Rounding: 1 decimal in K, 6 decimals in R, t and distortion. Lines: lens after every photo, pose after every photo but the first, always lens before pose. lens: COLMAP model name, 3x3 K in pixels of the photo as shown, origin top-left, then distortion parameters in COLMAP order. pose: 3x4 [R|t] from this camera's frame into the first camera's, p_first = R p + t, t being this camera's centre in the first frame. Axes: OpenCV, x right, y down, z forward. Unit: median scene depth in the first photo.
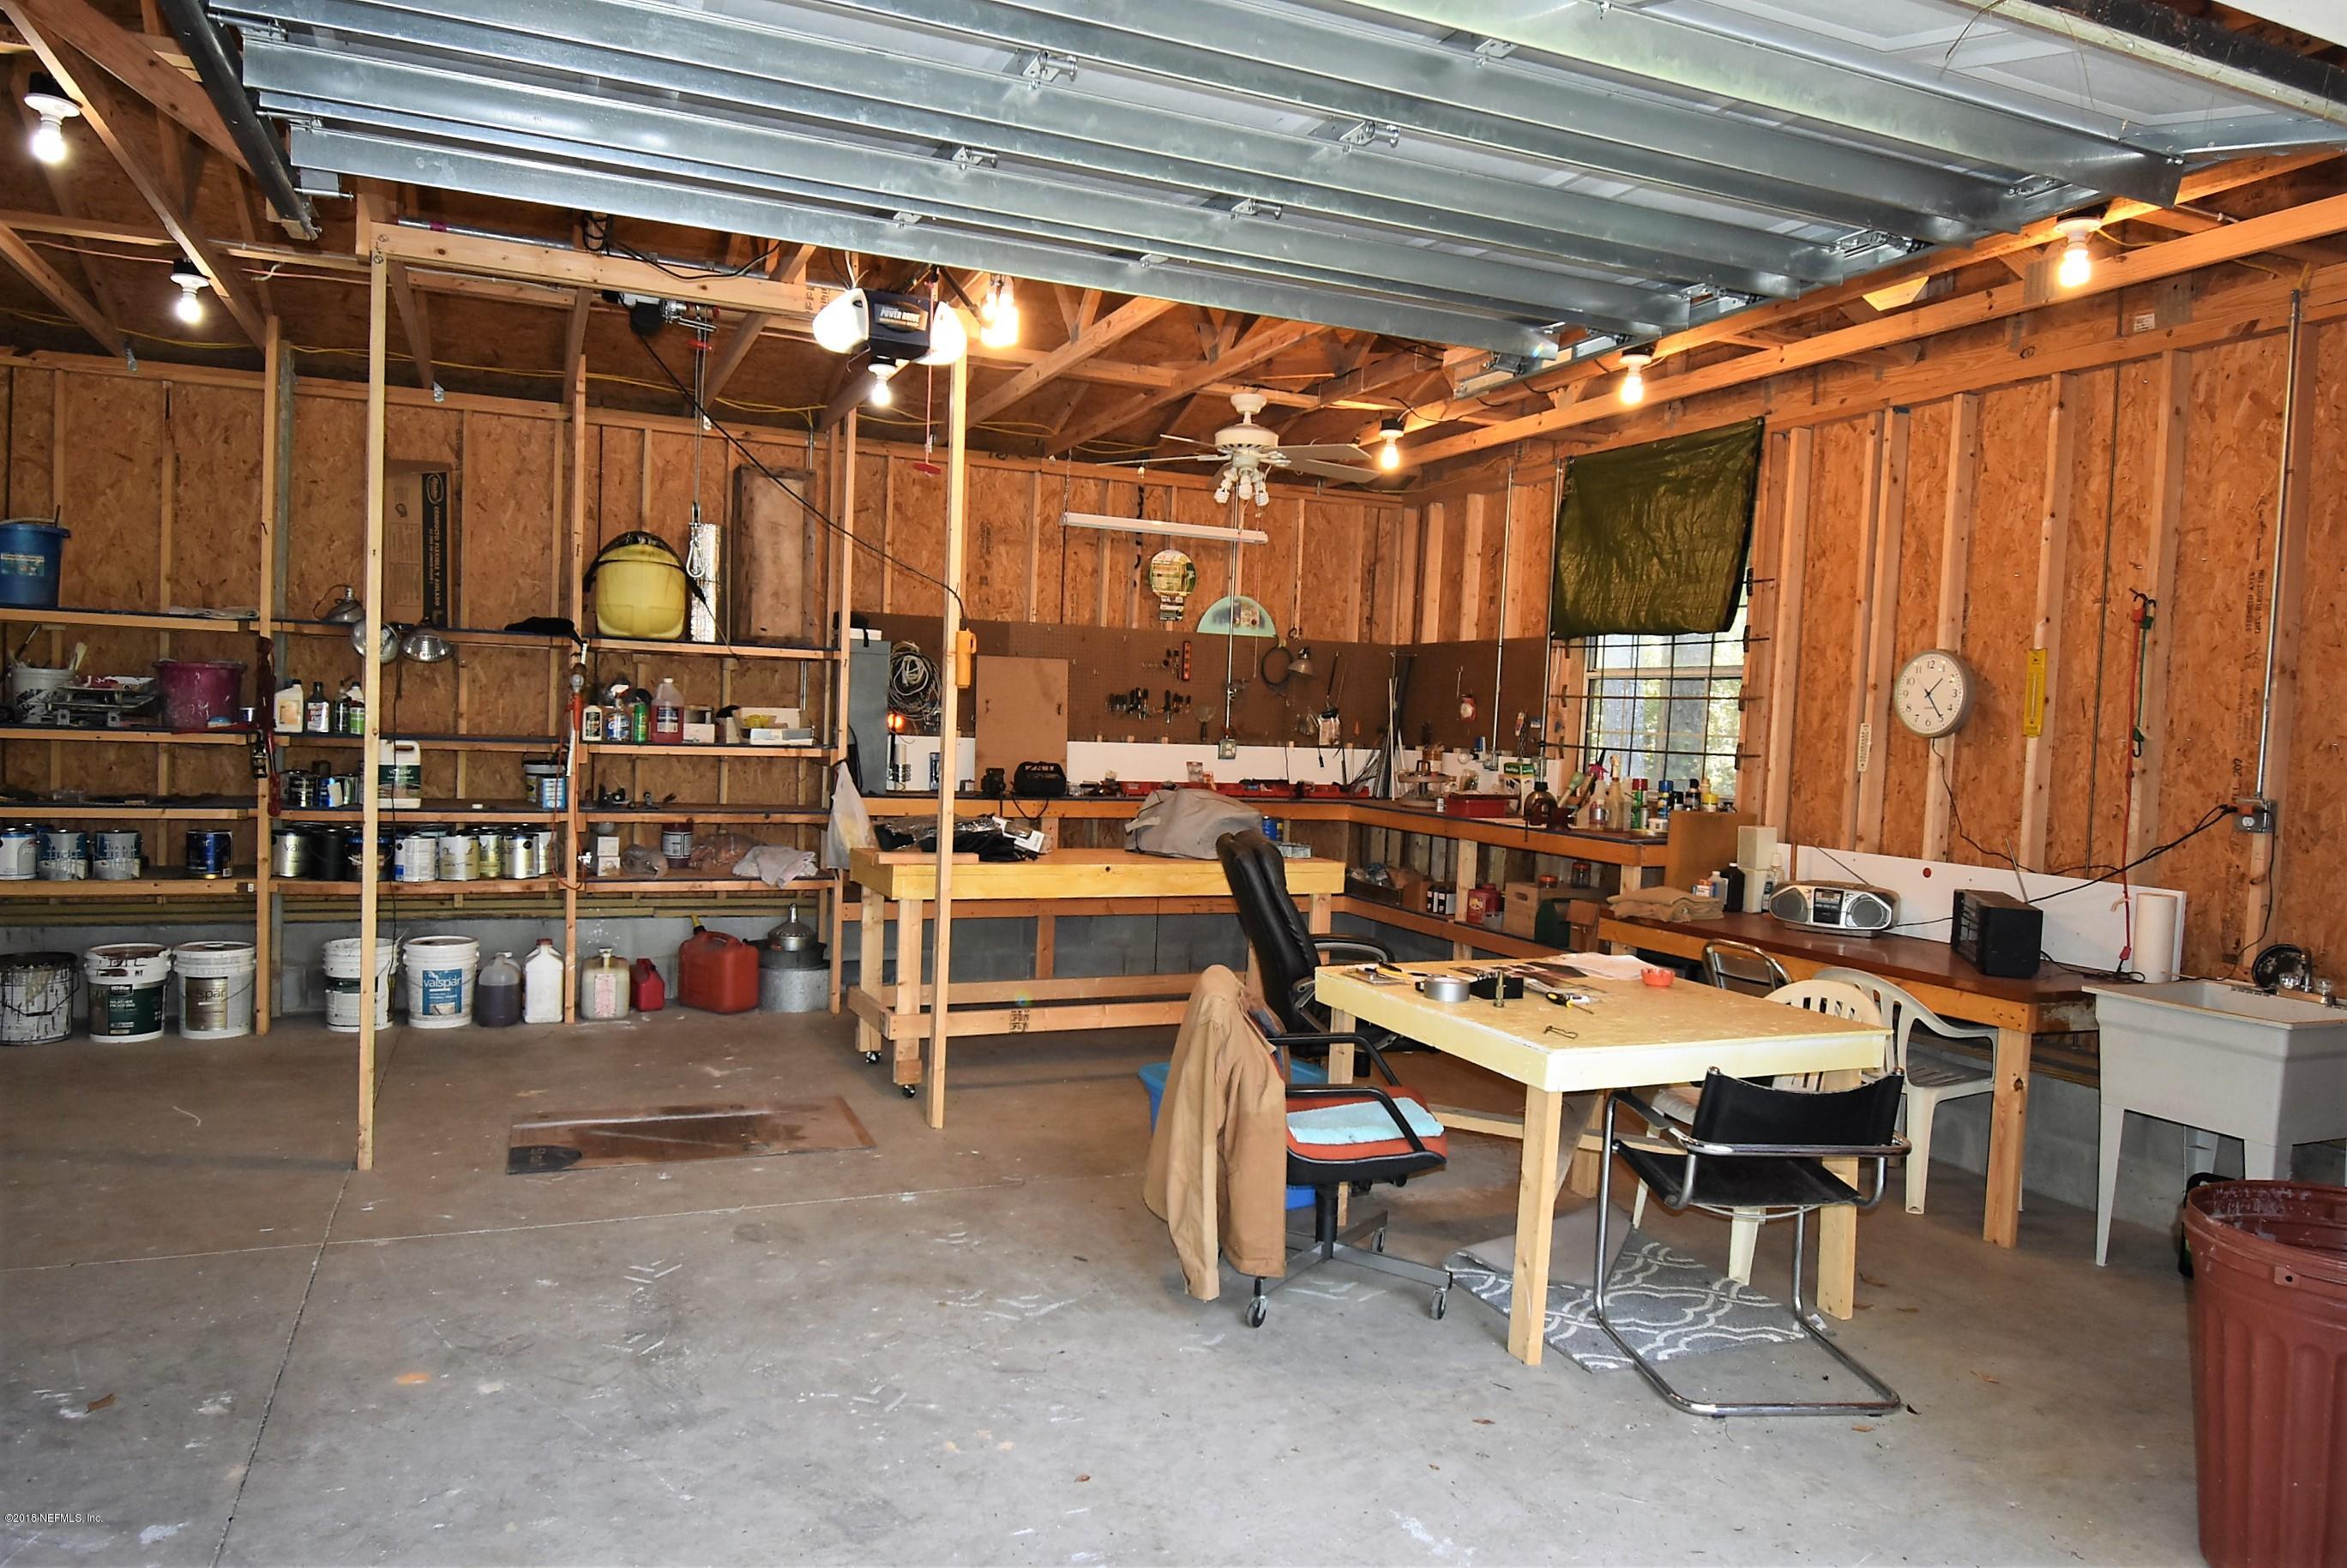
lens RADIAL K [[1569.6, 0, 1173.5], [0, 1569.6, 784.0], [0, 0, 1]] dist [0.002471, -0.019391]
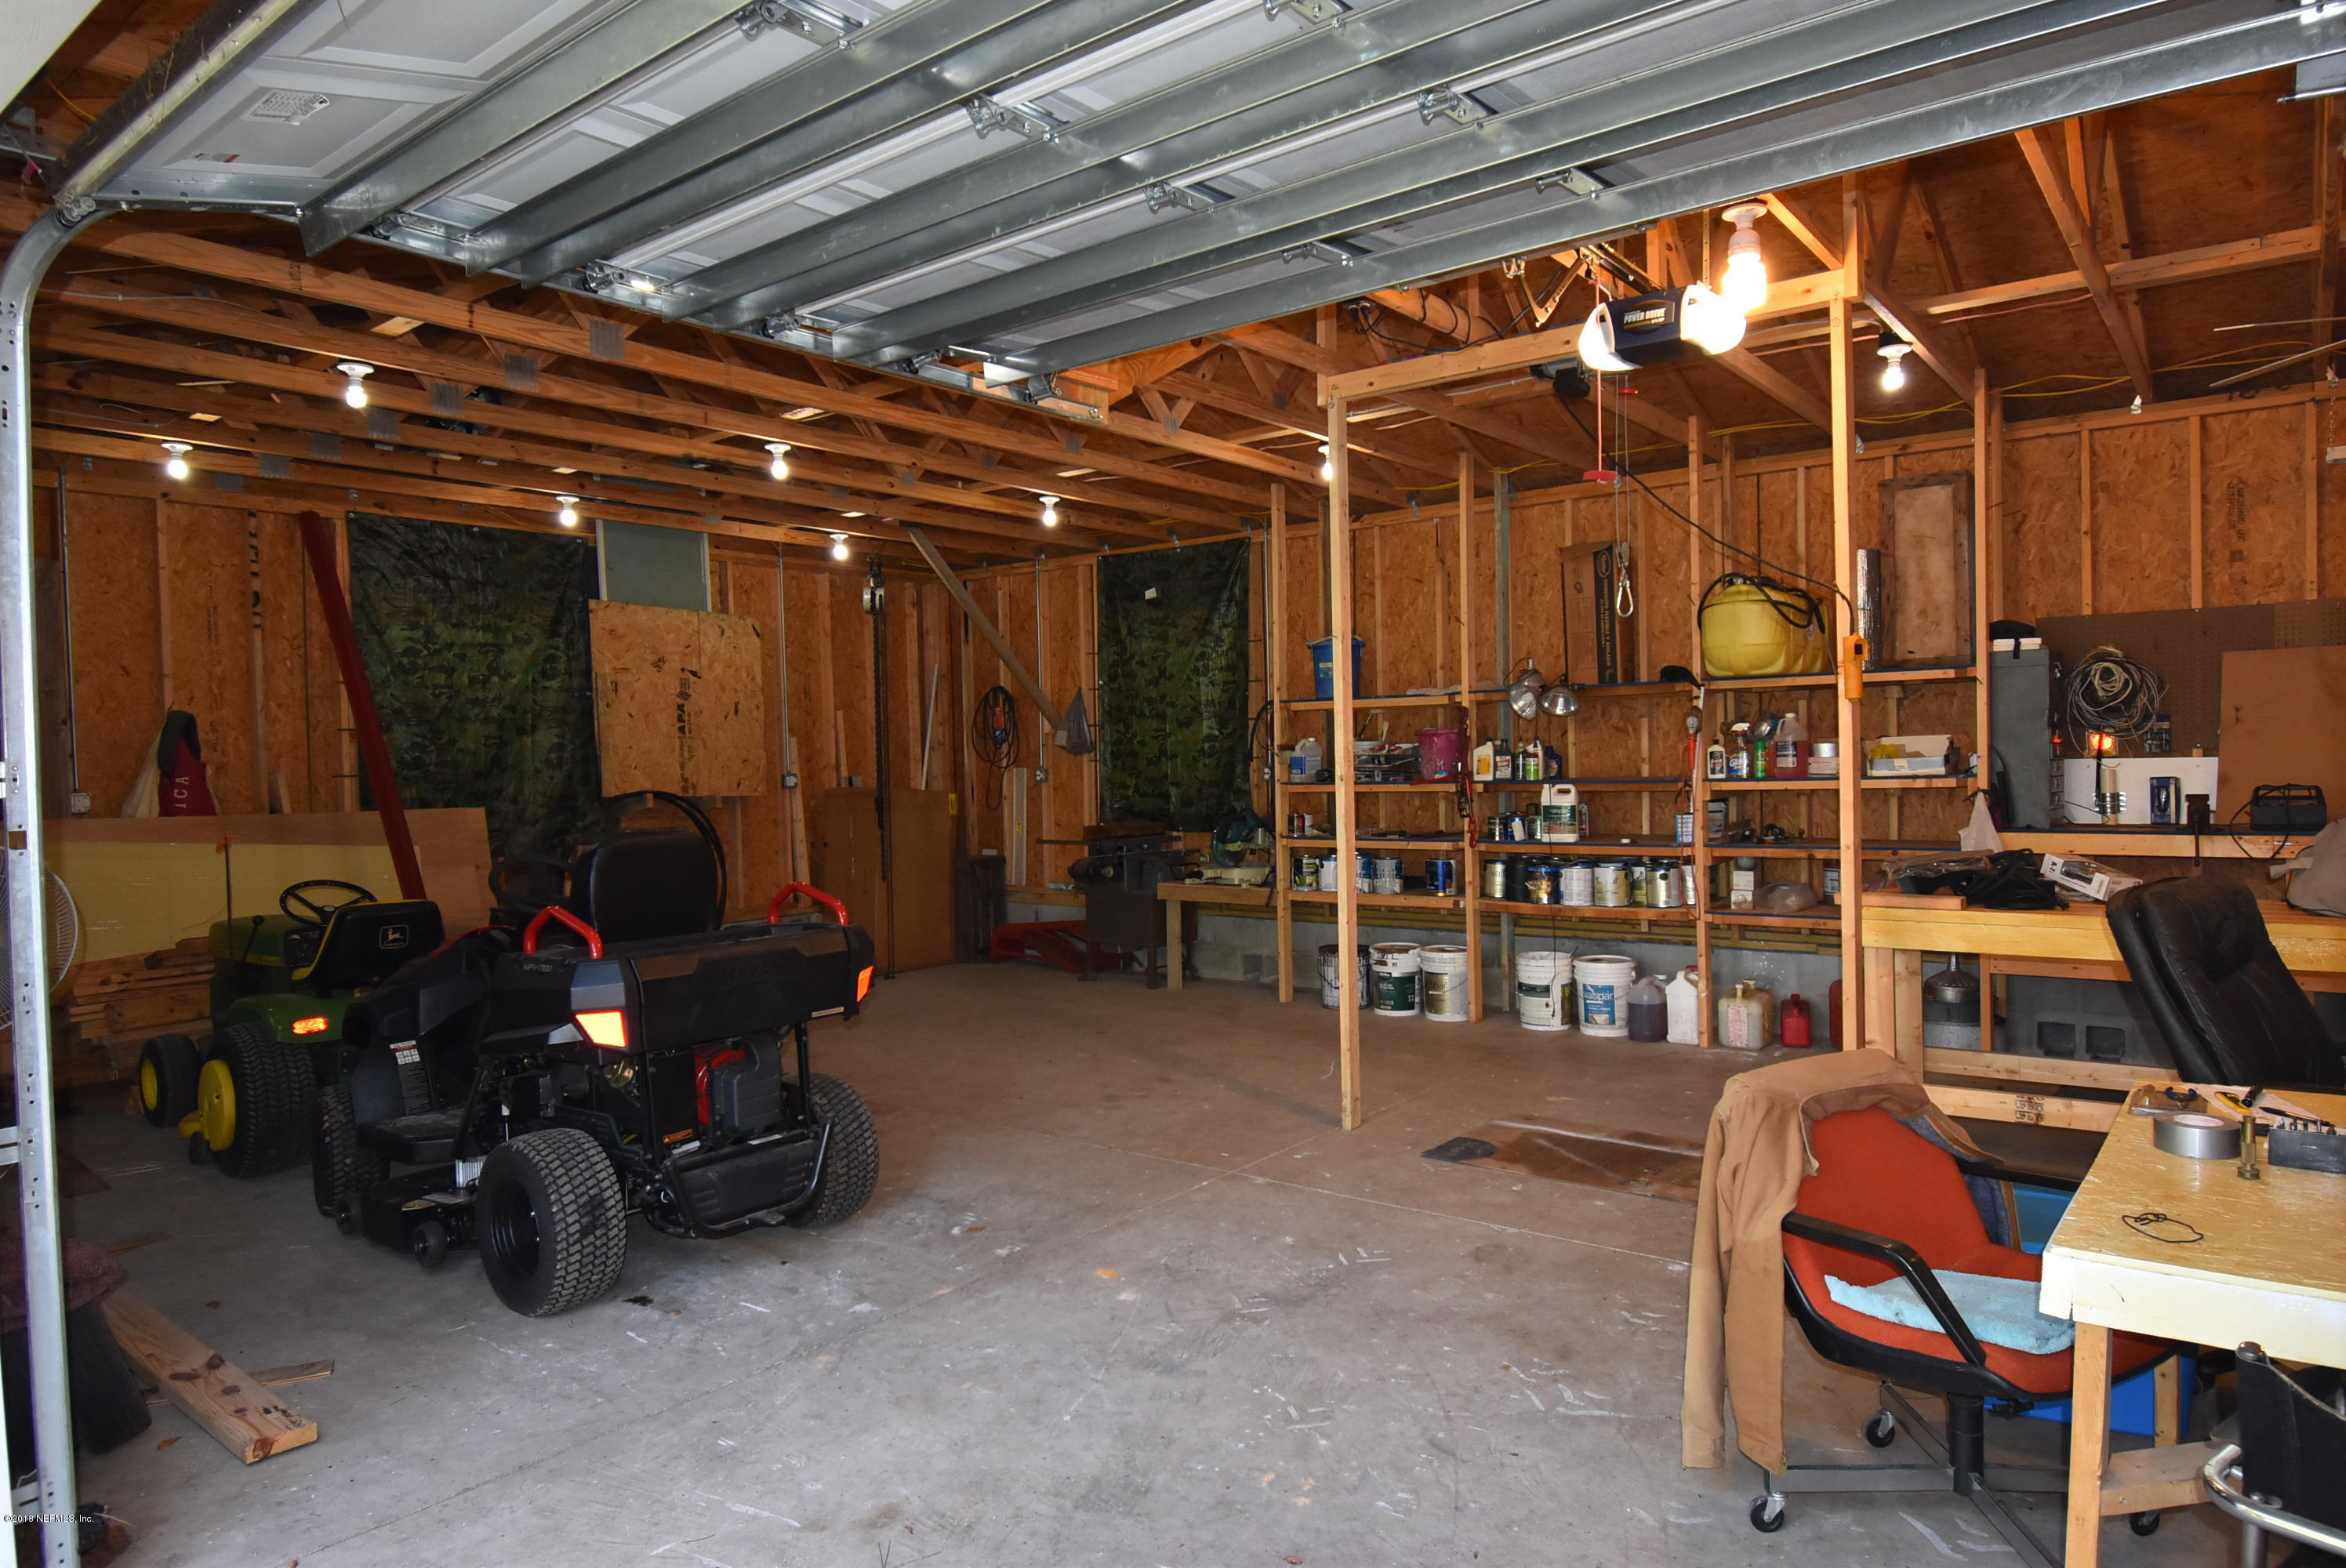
lens RADIAL K [[1410.0, 0, 1173.0], [0, 1410.0, 784.0], [0, 0, 1]] dist [0.027232, -0.041133]
pose [[0.479472, -0.033122, -0.876932, 0.305832], [0.006165, 0.999390, -0.034376, 0.006815], [0.877535, 0.011075, 0.479384, 0.250067]]
